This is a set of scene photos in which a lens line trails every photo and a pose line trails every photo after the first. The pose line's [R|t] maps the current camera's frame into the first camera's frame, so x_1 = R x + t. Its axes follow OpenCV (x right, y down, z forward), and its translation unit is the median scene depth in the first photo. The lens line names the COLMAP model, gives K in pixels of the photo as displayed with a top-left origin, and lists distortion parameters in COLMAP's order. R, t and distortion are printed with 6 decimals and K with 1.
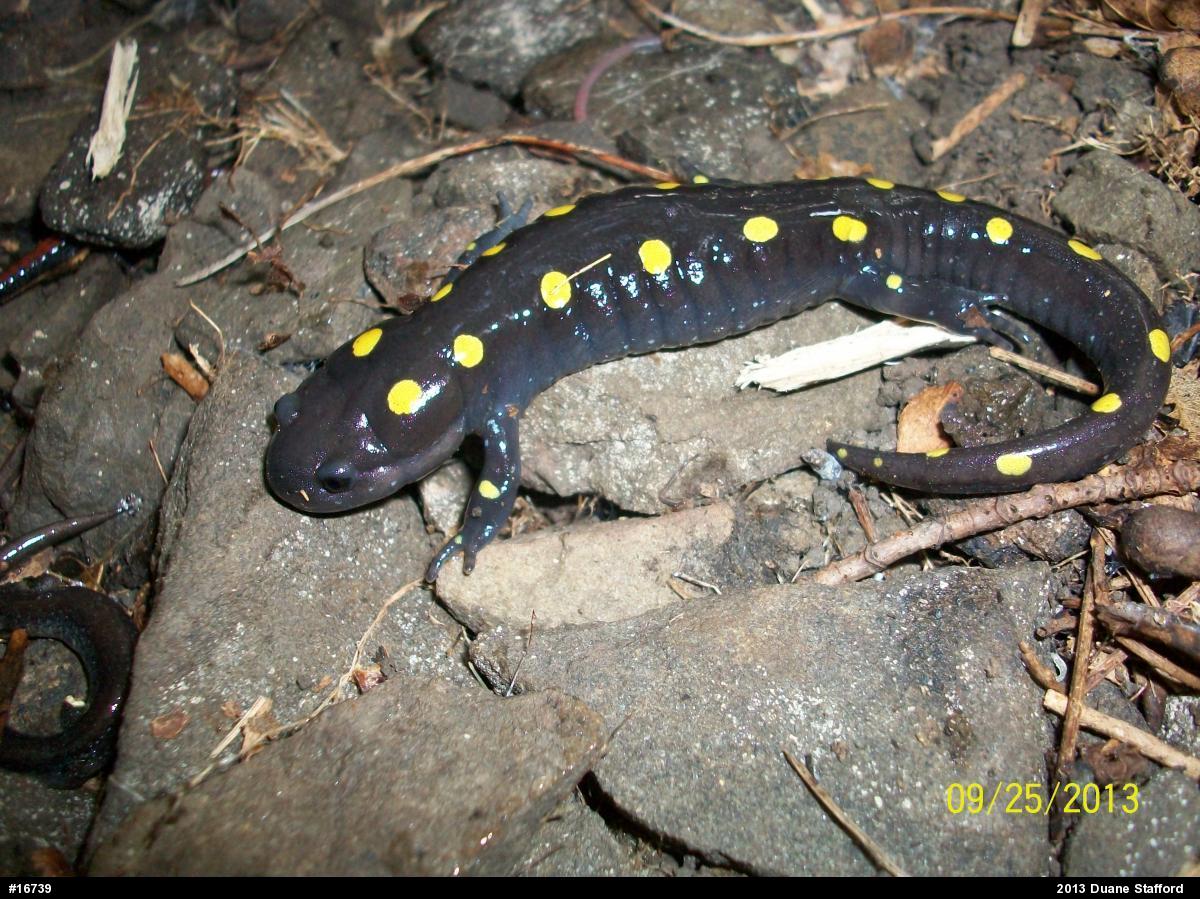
lens RADIAL K [[1228.4, 0, 600.0], [0, 1228.4, 449.5], [0, 0, 1]] dist [-0.133812, 0.043170]
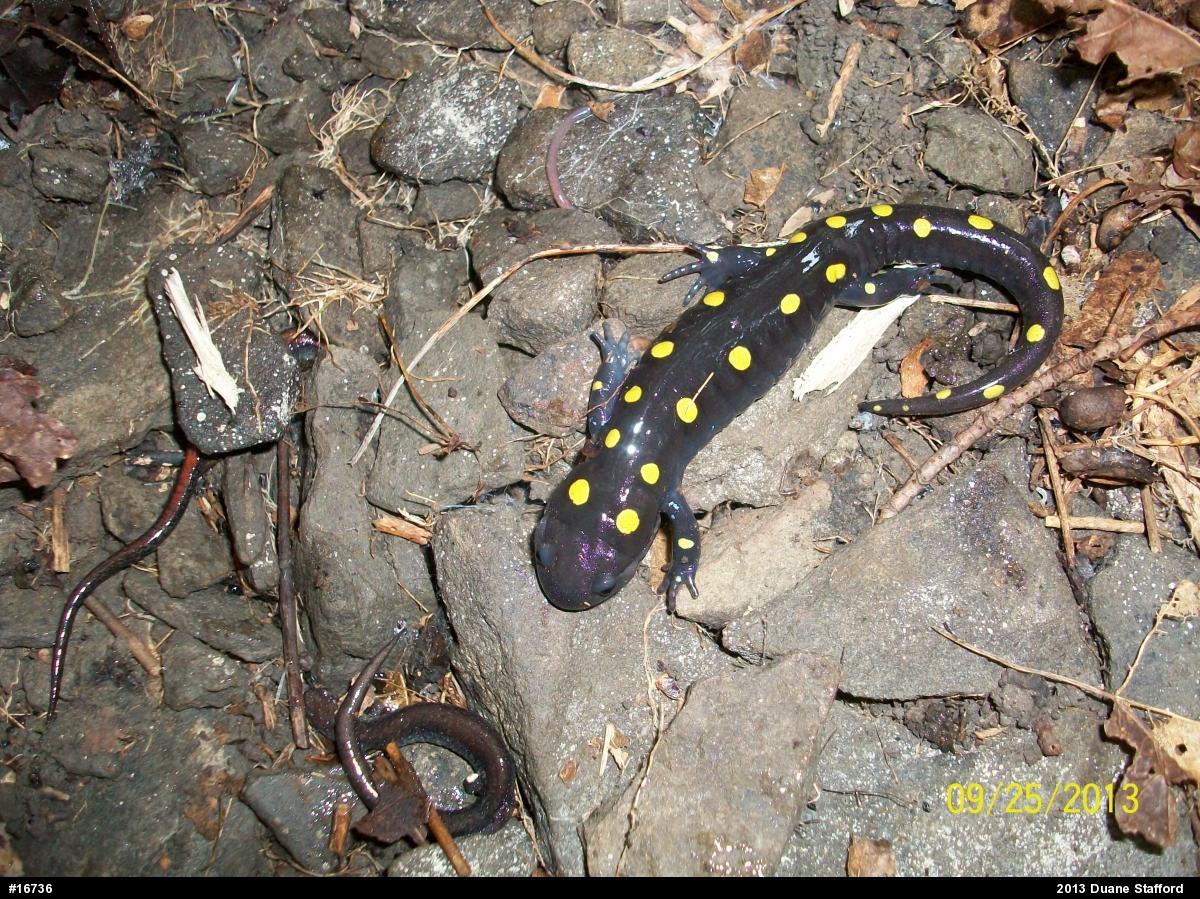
lens RADIAL K [[1228.4, 0, 600.0], [0, 1228.4, 449.5], [0, 0, 1]] dist [-0.133812, 0.043170]
pose [[0.903258, -0.407835, 0.133396, -0.340836], [0.349235, 0.879348, 0.323700, -0.591697], [-0.249318, -0.245798, 0.936709, -0.355256]]
